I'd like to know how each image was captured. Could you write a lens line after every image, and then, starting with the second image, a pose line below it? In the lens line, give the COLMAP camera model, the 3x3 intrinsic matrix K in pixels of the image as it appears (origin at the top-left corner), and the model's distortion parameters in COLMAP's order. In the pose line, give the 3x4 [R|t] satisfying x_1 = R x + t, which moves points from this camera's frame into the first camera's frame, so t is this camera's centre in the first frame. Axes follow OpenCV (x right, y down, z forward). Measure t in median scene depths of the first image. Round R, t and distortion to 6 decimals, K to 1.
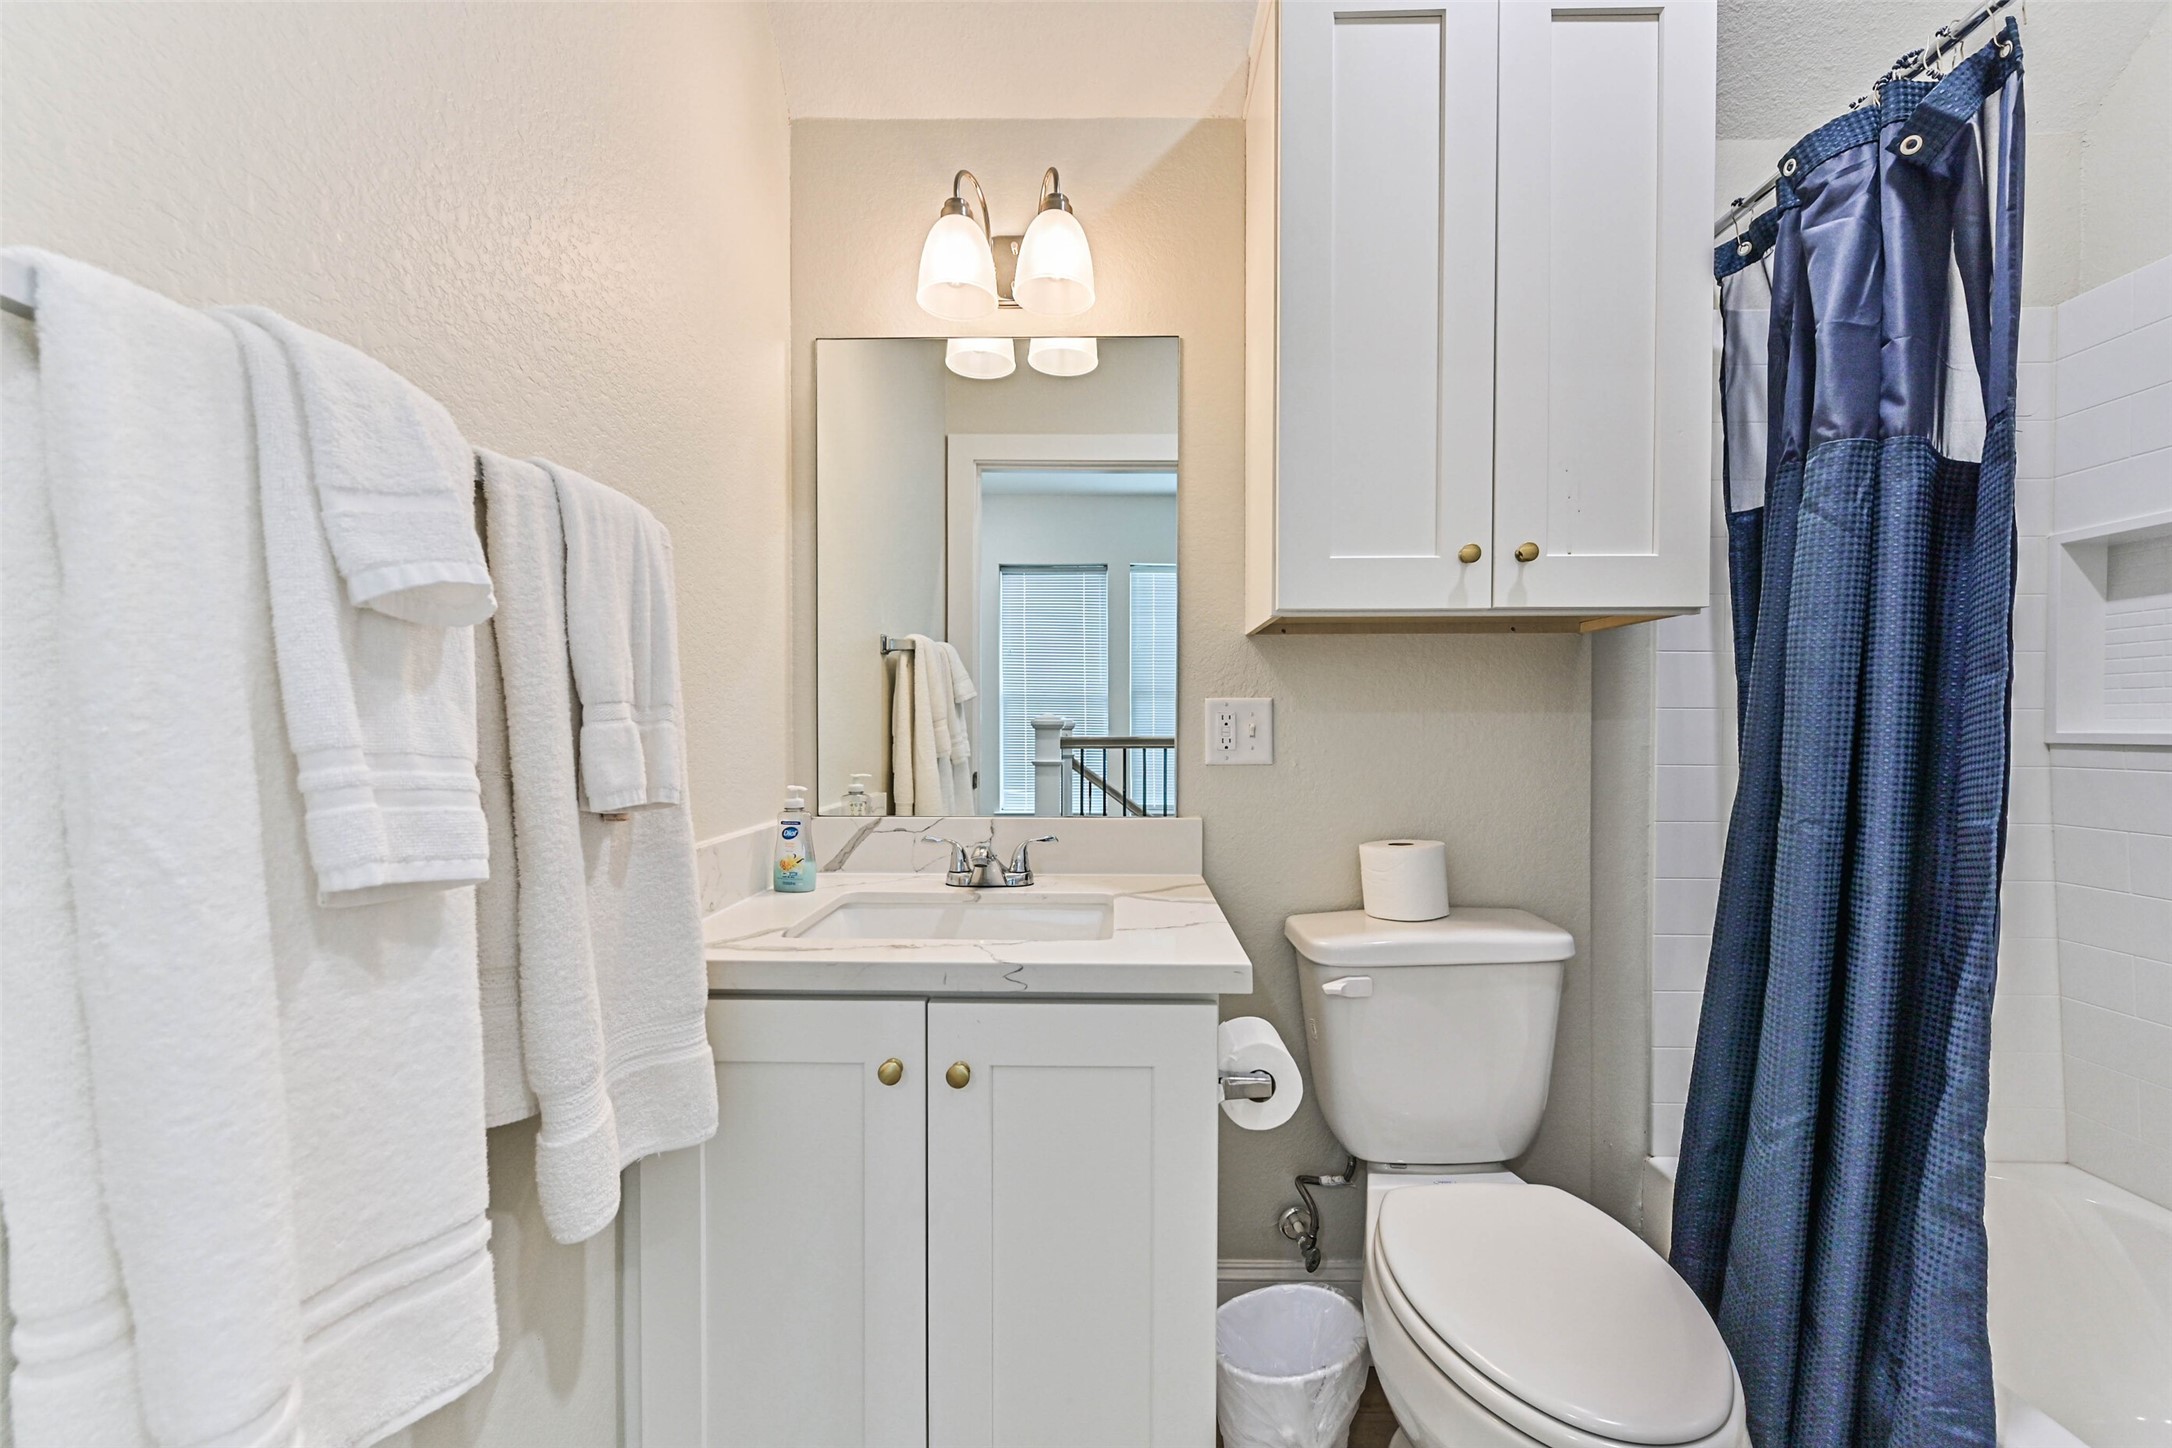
lens RADIAL K [[846.7, 0, 1088.1], [0, 846.7, 734.2], [0, 0, 1]] dist [0.020939, -0.000179]
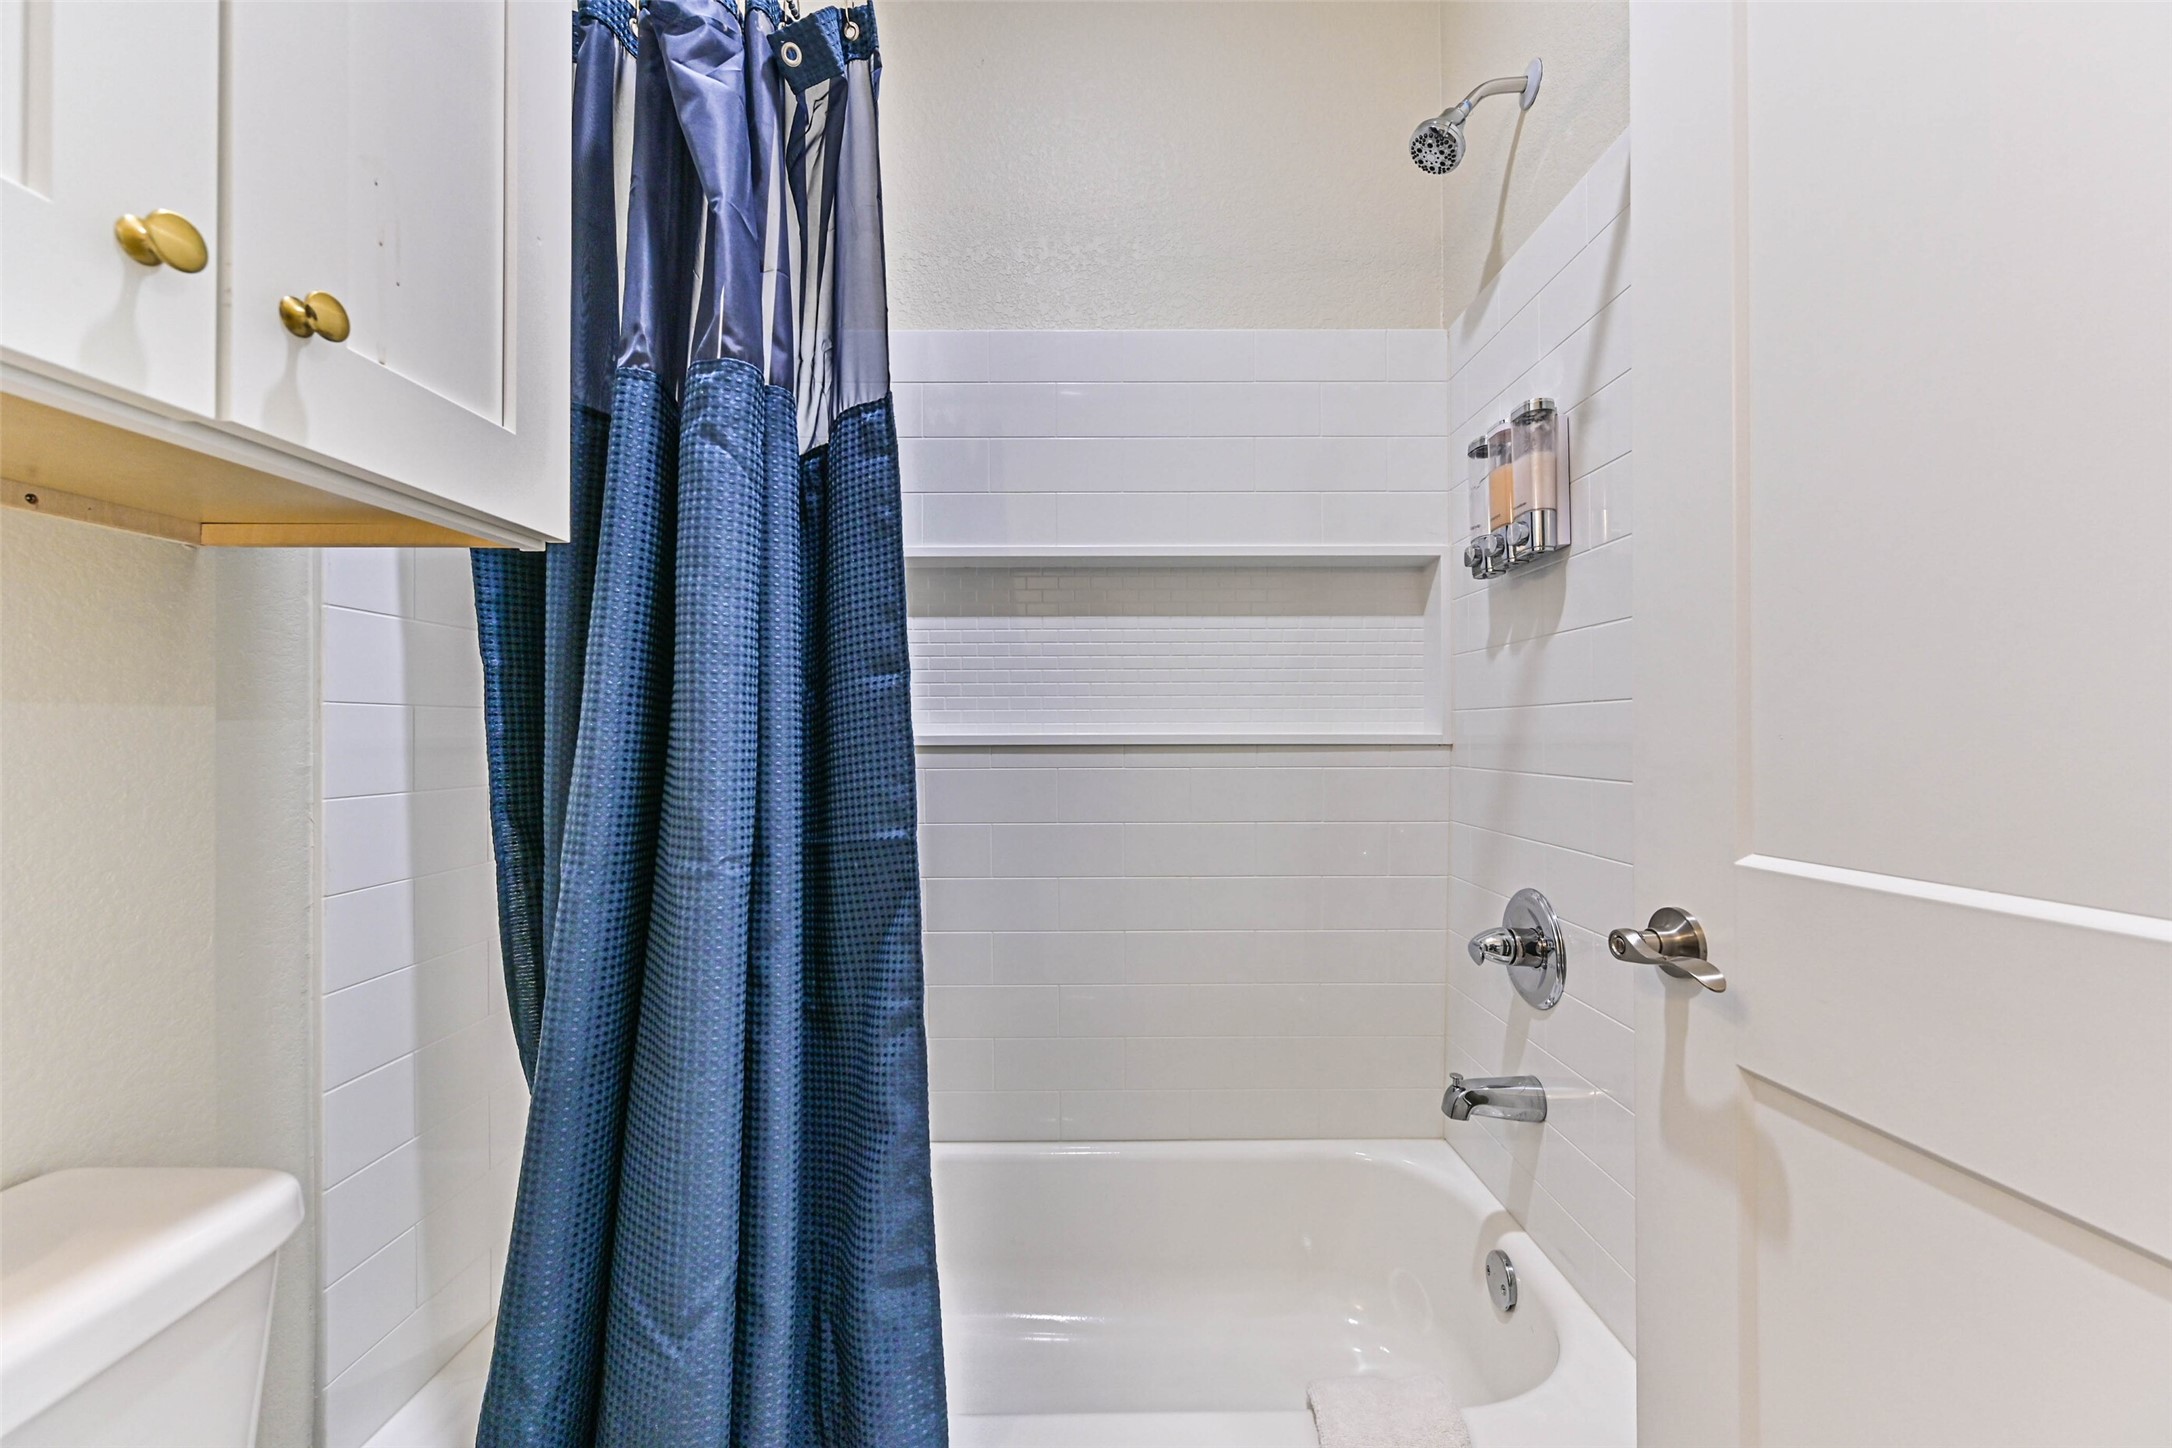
lens RADIAL K [[846.7, 0, 1087.4], [0, 846.7, 721.4], [0, 0, 1]] dist [0.020939, -0.000179]
pose [[-0.033027, 0.006568, 0.999433, 0.081831], [0.011914, 0.999910, -0.006177, -0.009114], [-0.999383, 0.011703, -0.033103, 0.645442]]
